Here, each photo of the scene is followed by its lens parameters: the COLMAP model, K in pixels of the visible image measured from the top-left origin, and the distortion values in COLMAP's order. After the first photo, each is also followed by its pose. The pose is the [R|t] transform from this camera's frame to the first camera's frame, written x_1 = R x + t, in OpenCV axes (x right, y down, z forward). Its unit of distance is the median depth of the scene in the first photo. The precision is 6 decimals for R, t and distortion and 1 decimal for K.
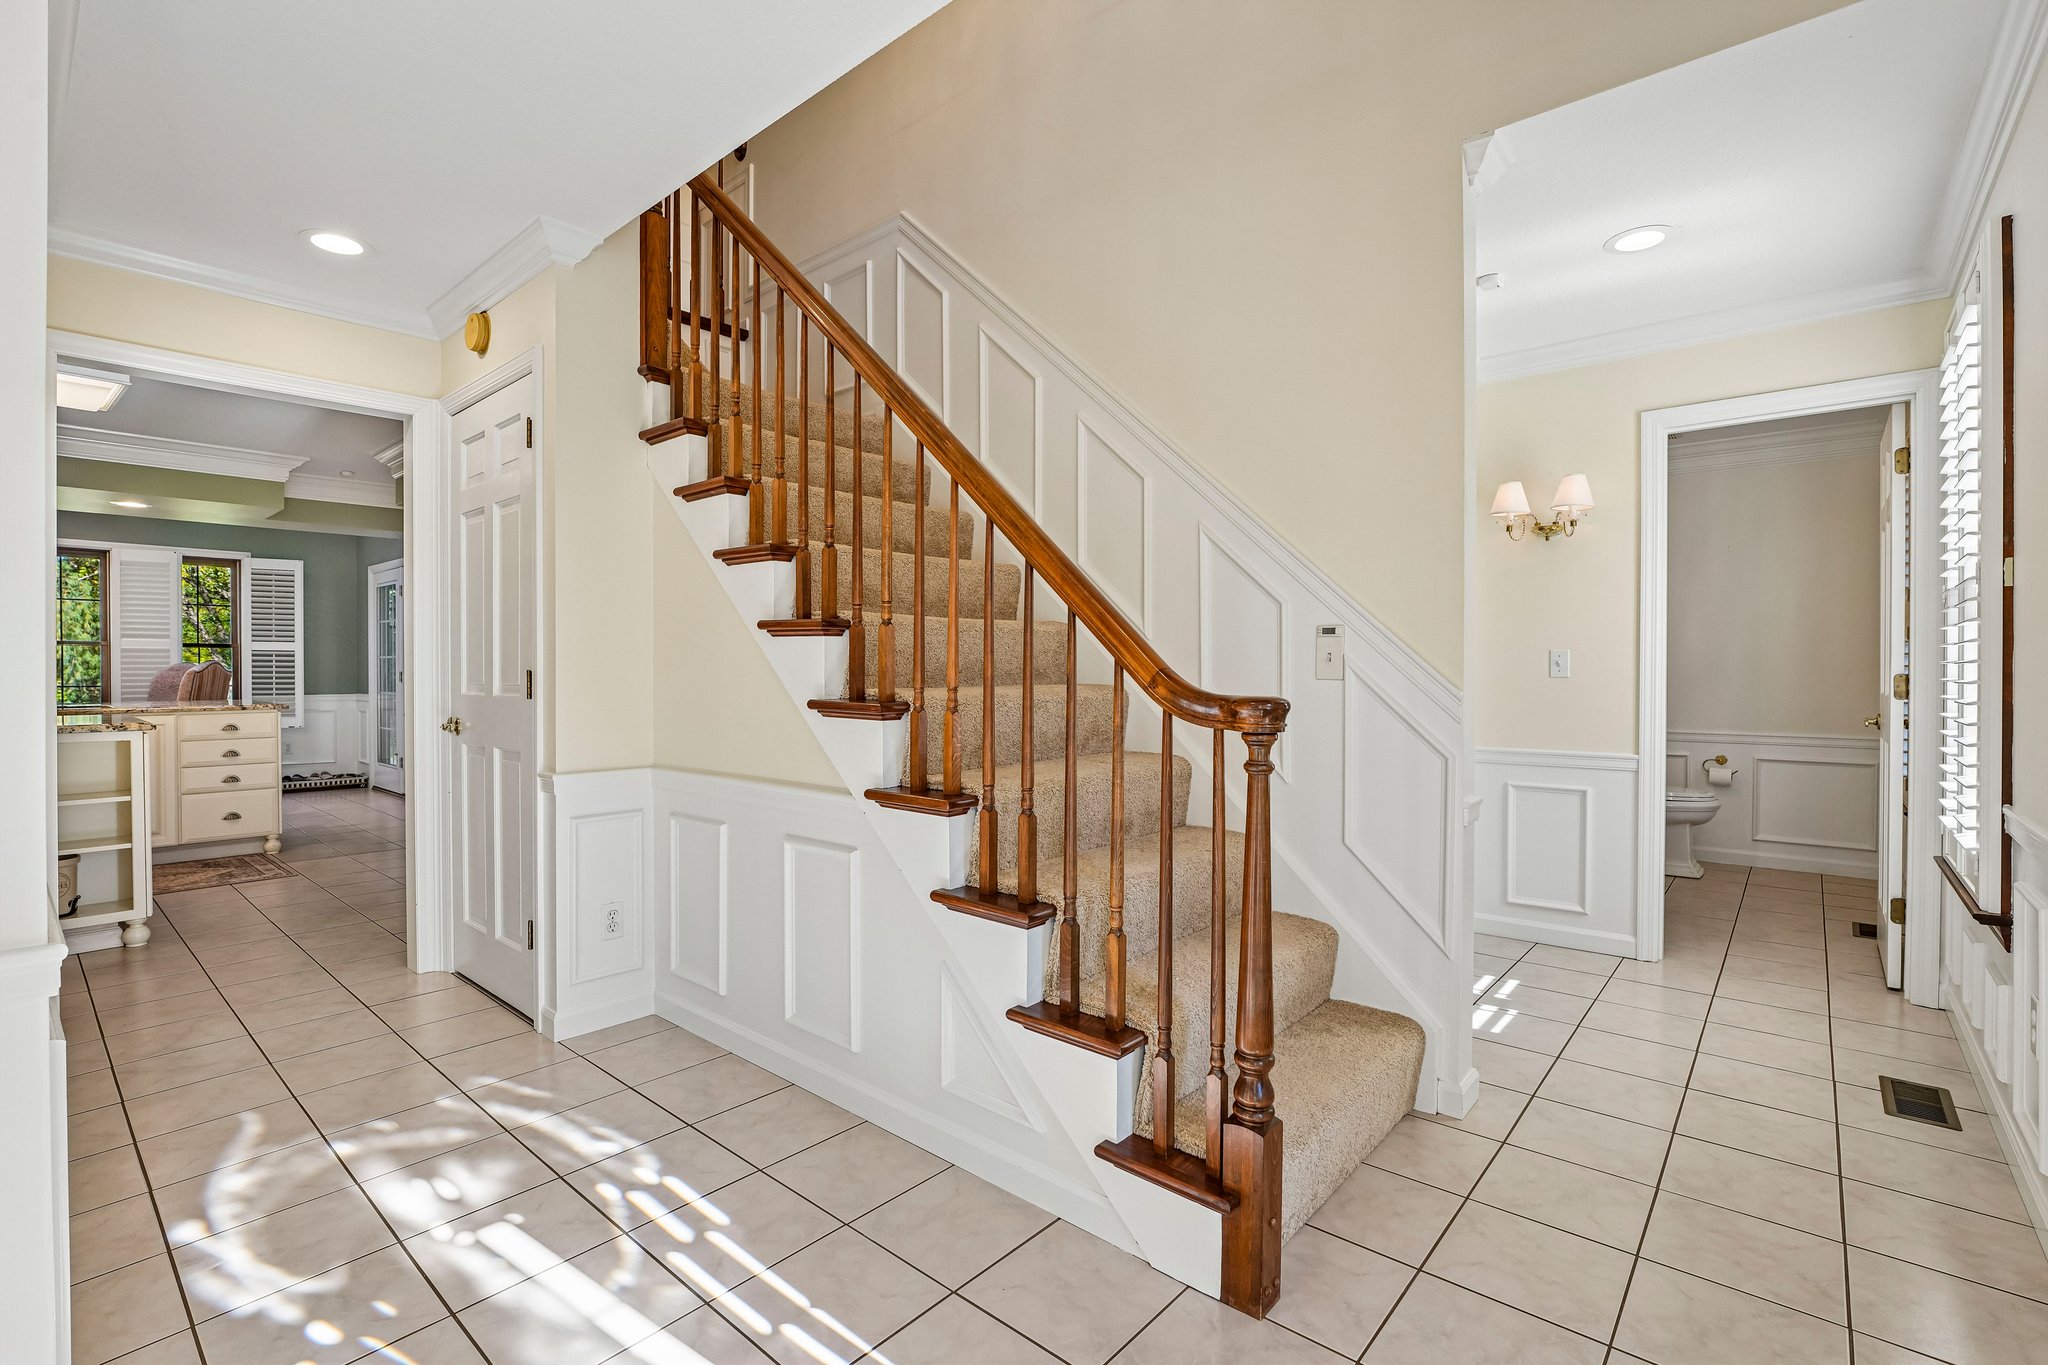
lens RADIAL K [[914.1, 0, 1023.3], [0, 914.1, 685.0], [0, 0, 1]] dist [-0.024556, 0.004441]
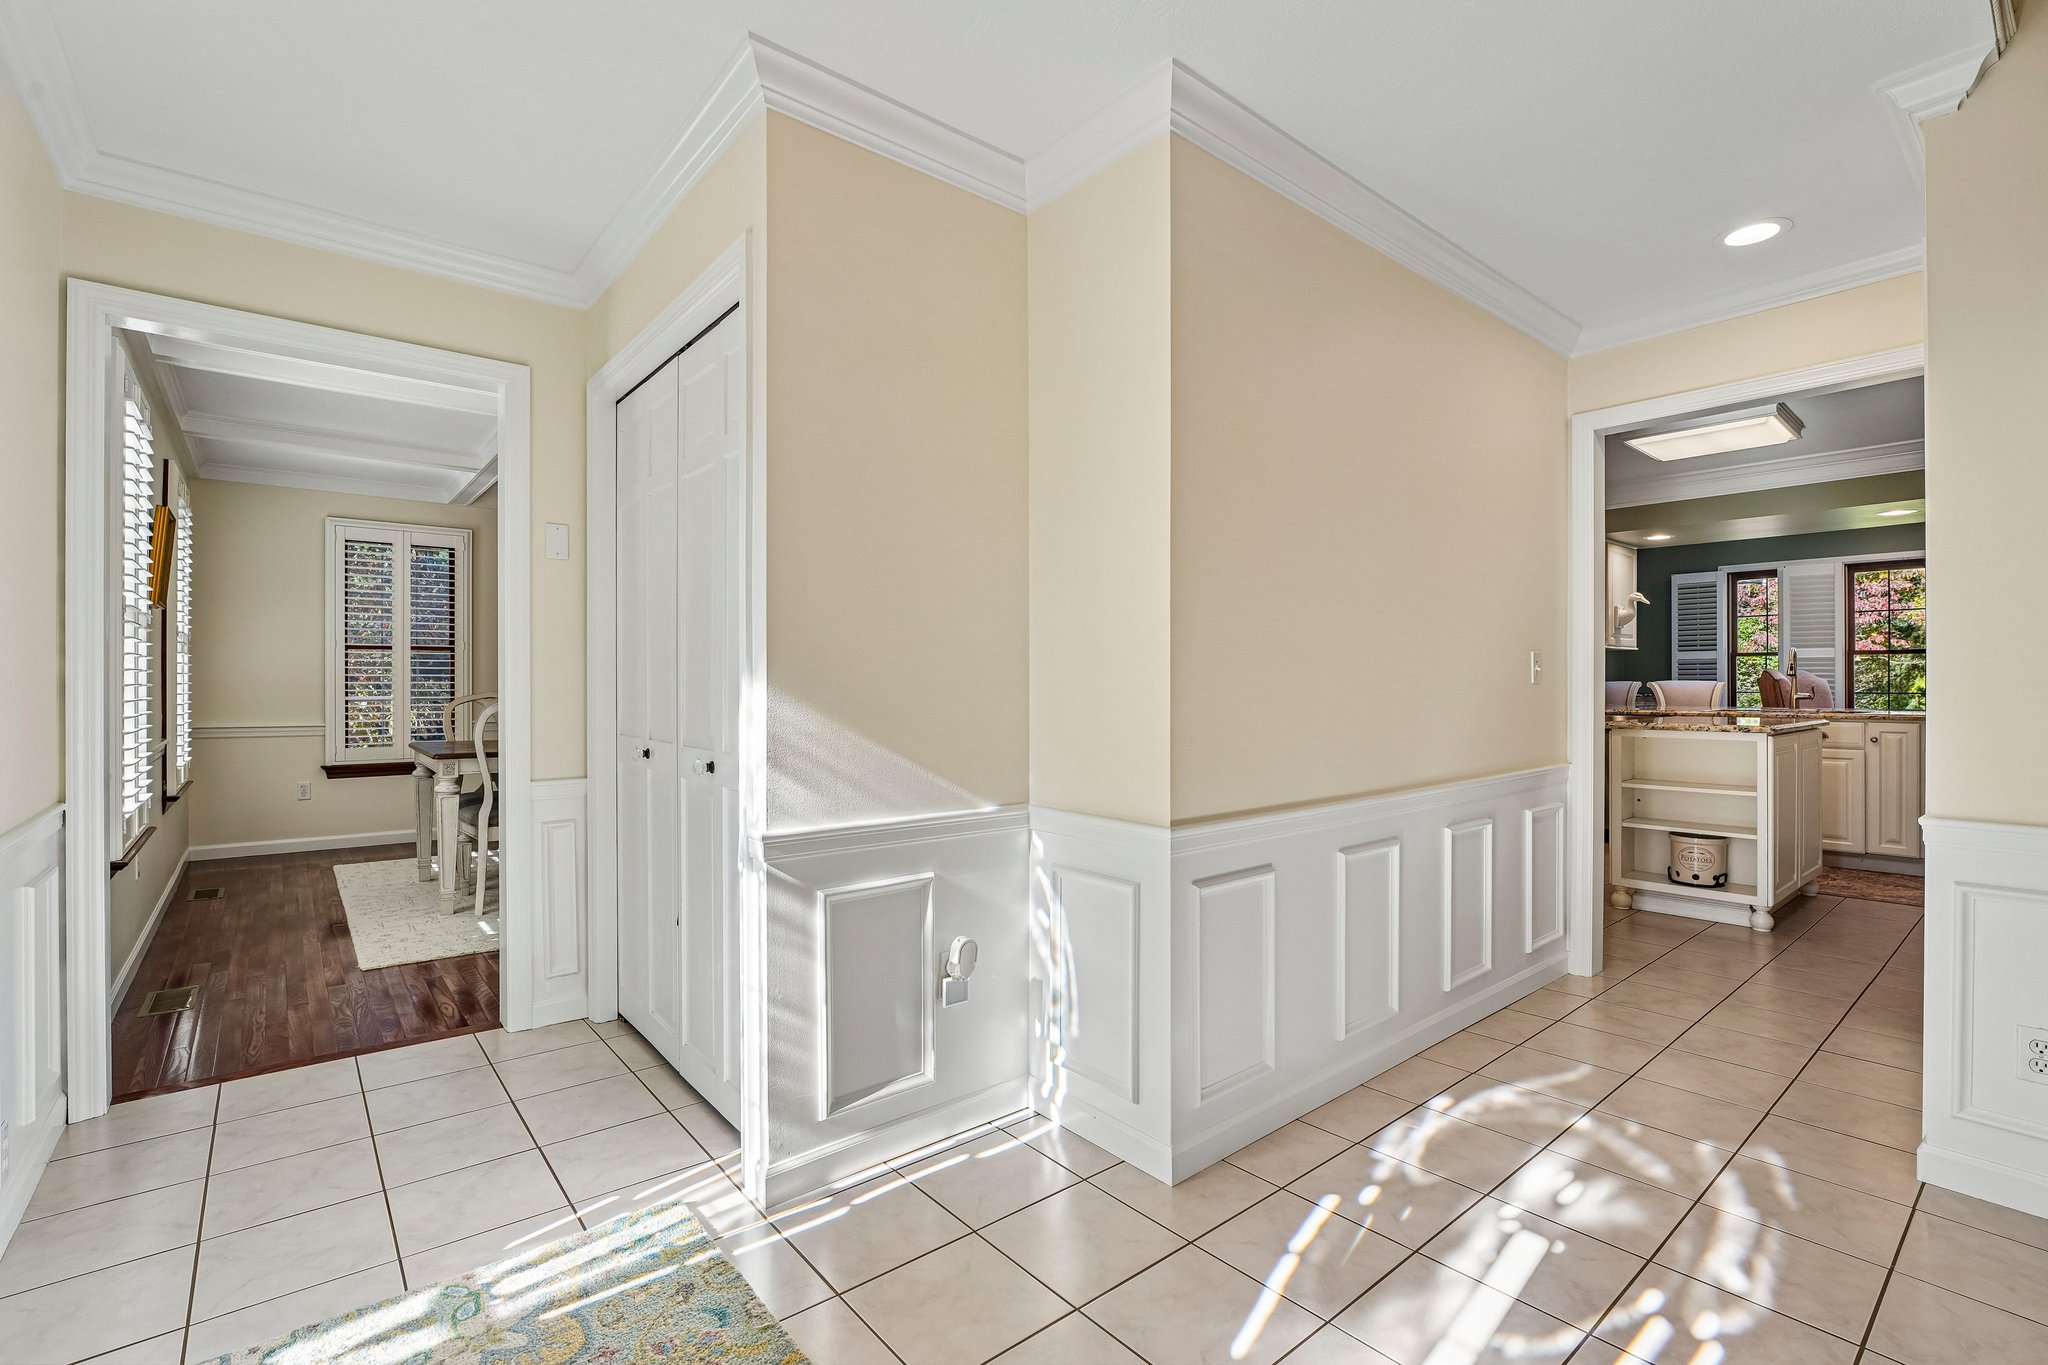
lens RADIAL K [[914.1, 0, 1027.3], [0, 914.1, 684.2], [0, 0, 1]] dist [-0.024556, 0.004441]
pose [[-0.165550, 0.001566, -0.986200, 0.362153], [-0.010379, 0.999941, 0.003330, -0.004590], [0.986147, 0.010787, -0.165523, 0.452522]]
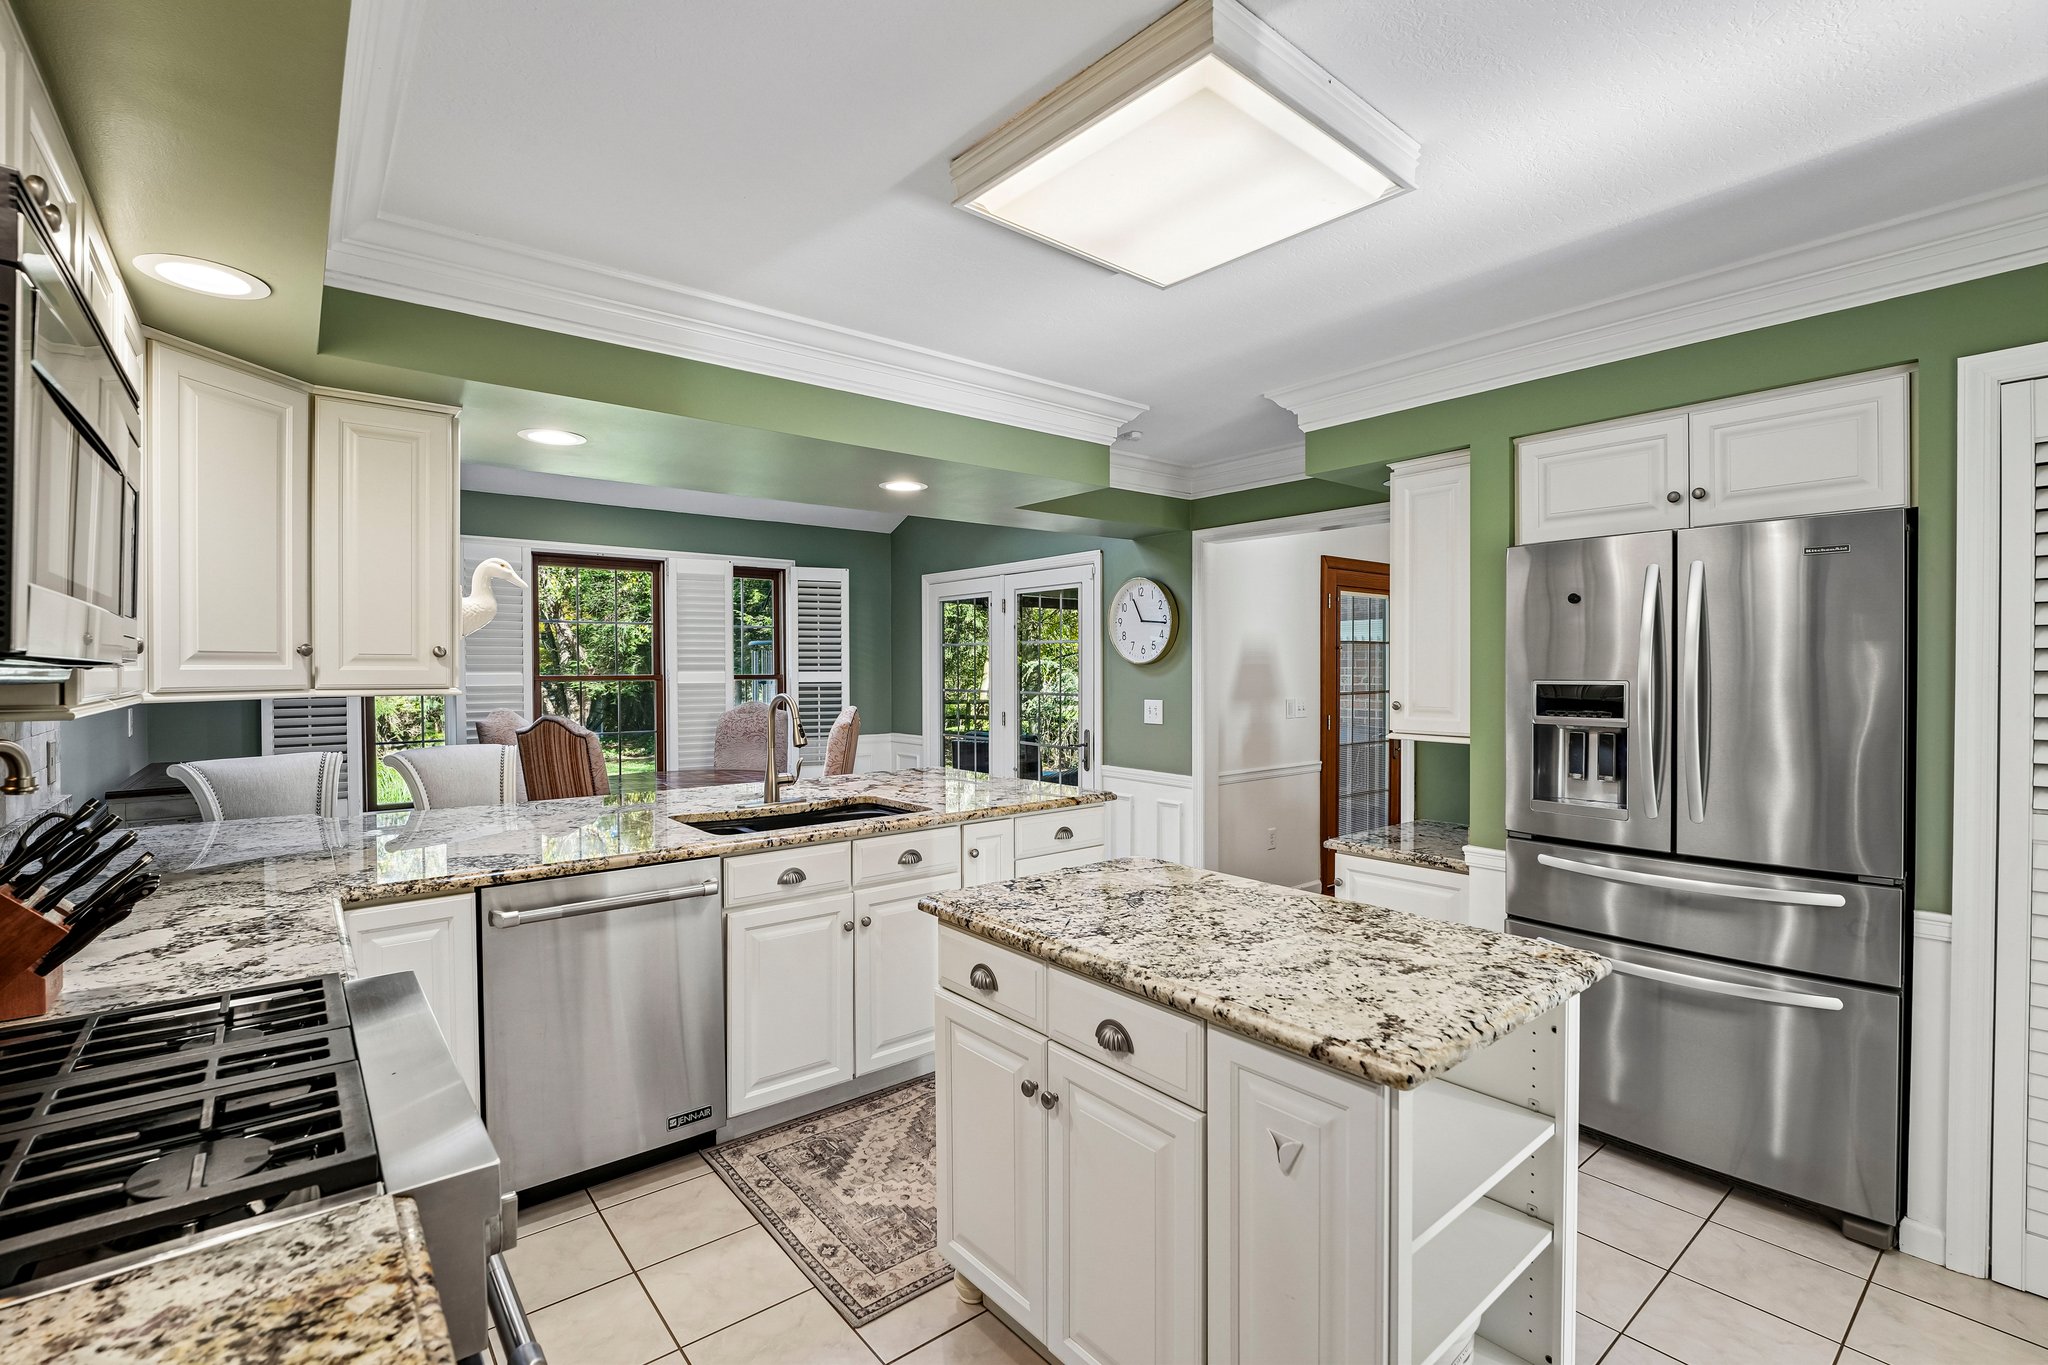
lens RADIAL K [[914.1, 0, 1022.9], [0, 914.1, 679.5], [0, 0, 1]] dist [-0.024556, 0.004441]
pose [[0.985086, -0.003797, -0.172022, -1.784075], [0.003683, 0.999993, -0.000981, -0.135274], [0.172024, 0.000333, 0.985093, 0.802584]]
